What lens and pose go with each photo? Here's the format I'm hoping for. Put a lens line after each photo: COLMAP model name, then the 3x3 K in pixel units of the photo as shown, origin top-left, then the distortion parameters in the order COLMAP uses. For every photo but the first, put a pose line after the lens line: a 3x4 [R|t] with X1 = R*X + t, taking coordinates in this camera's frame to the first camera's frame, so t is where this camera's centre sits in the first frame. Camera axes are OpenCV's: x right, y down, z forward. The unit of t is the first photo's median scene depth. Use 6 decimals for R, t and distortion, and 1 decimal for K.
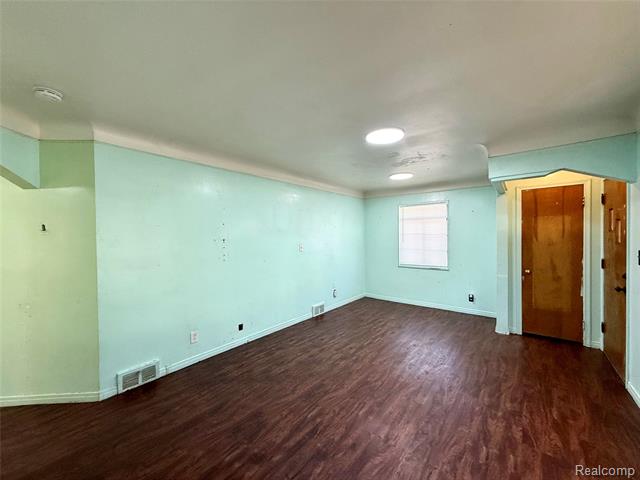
lens RADIAL K [[255.4, 0, 317.6], [0, 255.4, 238.9], [0, 0, 1]] dist [-0.000545, 0.000299]
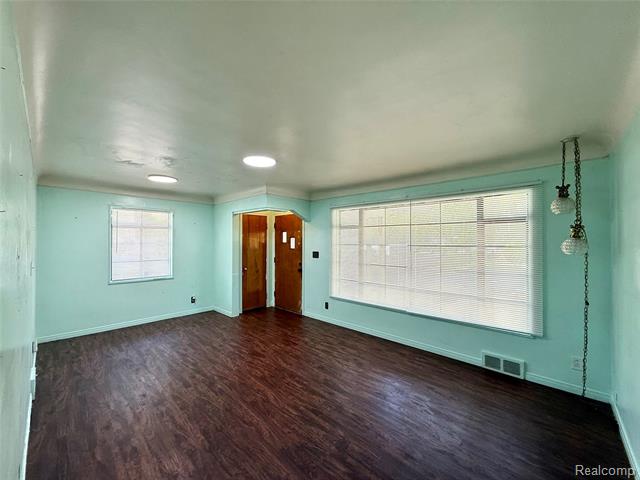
lens RADIAL K [[255.4, 0, 316.8], [0, 255.4, 240.9], [0, 0, 1]] dist [-0.000545, 0.000299]
pose [[0.072171, 0.015107, 0.997278, -0.670805], [0.010634, 0.999817, -0.015915, -0.008789], [-0.997336, 0.011754, 0.071997, 0.499351]]
